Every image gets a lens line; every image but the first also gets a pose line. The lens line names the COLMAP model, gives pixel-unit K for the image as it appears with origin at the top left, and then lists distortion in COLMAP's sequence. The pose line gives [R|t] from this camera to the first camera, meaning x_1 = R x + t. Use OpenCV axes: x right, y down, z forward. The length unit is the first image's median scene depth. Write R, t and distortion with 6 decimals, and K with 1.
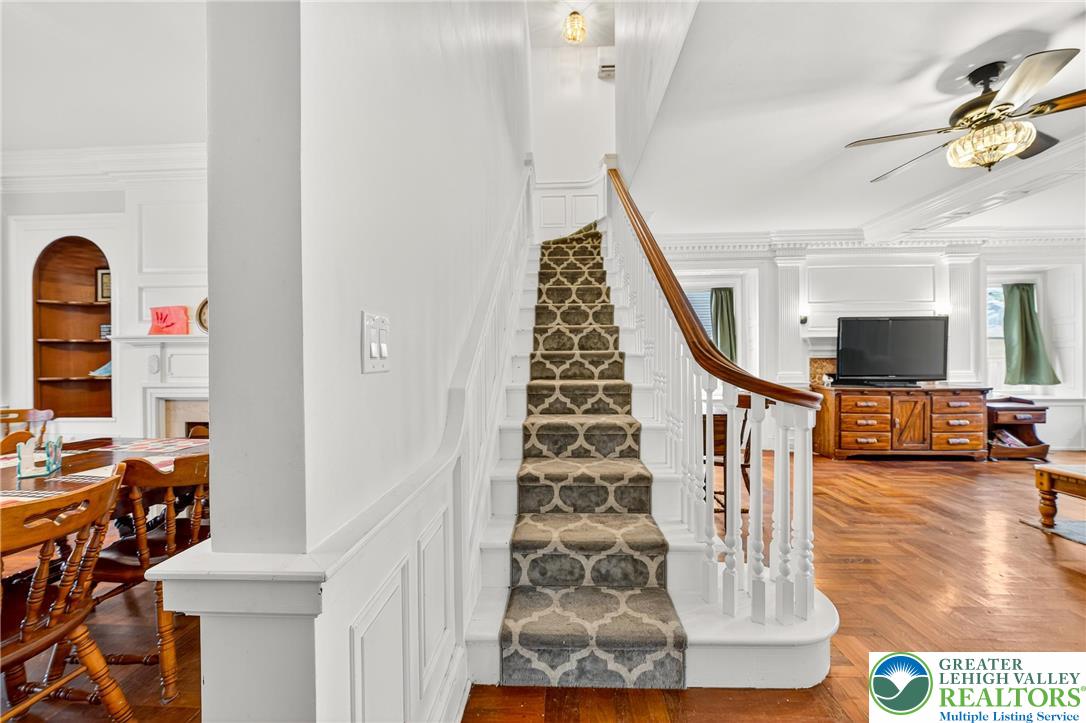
lens RADIAL K [[428.5, 0, 542.8], [0, 428.5, 362.2], [0, 0, 1]] dist [-0.000746, 0.000030]
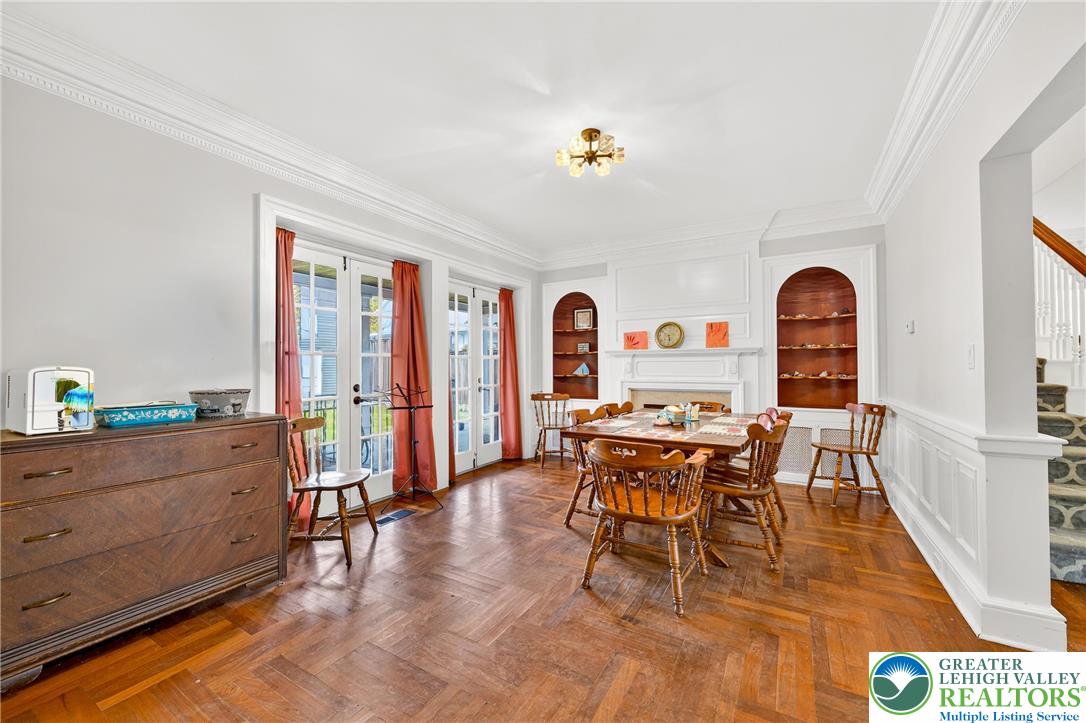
lens RADIAL K [[428.5, 0, 543.5], [0, 428.5, 360.7], [0, 0, 1]] dist [-0.000746, 0.000030]
pose [[0.884833, -0.003246, -0.465897, -0.429526], [-0.002567, 0.999927, -0.011842, -0.000887], [0.465901, 0.011674, 0.884760, -0.588203]]
